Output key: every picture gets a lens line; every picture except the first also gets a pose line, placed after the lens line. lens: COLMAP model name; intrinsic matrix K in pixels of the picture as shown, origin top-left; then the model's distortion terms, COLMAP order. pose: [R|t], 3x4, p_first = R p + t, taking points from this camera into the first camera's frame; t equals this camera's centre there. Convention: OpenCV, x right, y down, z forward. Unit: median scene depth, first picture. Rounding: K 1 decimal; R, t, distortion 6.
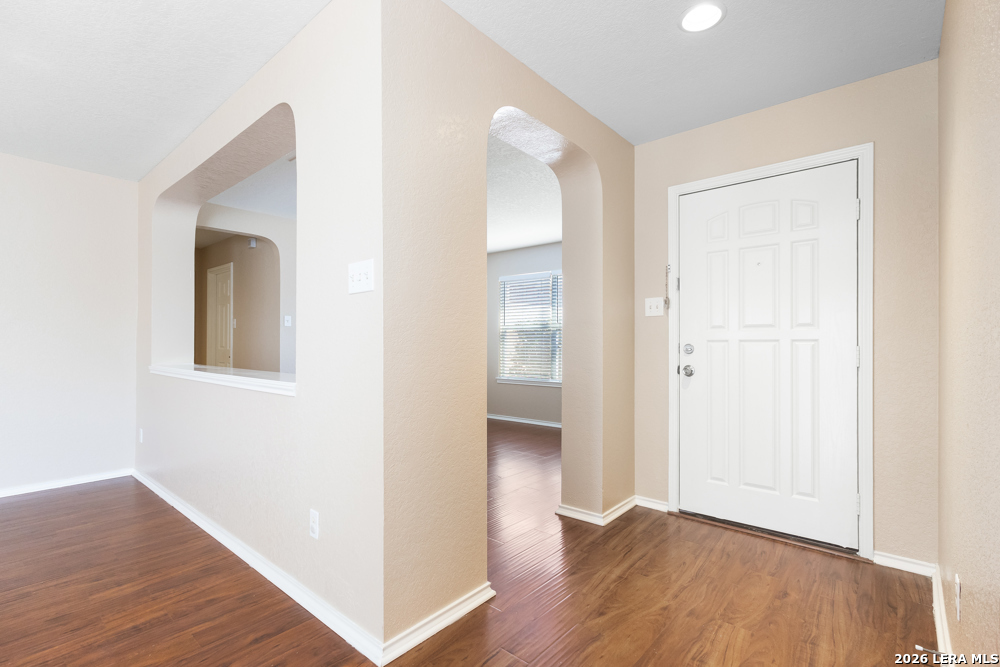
lens RADIAL K [[469.3, 0, 499.7], [0, 469.3, 335.9], [0, 0, 1]] dist [0.003415, 0.000288]
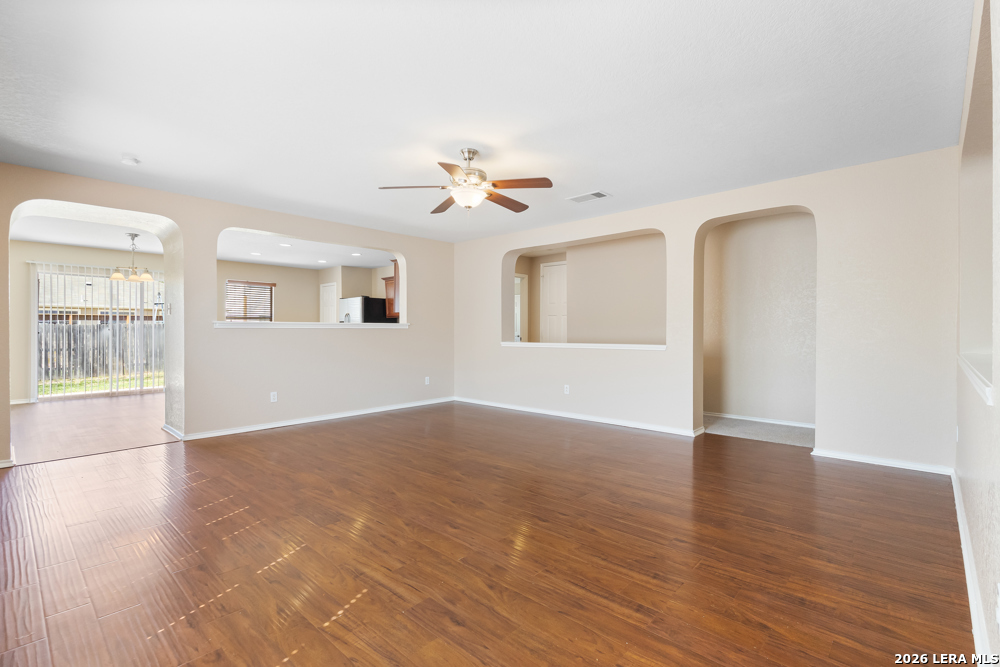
lens RADIAL K [[469.3, 0, 496.3], [0, 469.3, 325.0], [0, 0, 1]] dist [0.003415, 0.000288]
pose [[-0.038411, -0.009341, -0.999218, 0.266460], [0.016177, 0.999819, -0.009968, 0.011997], [0.999131, -0.016547, -0.038253, 0.340657]]
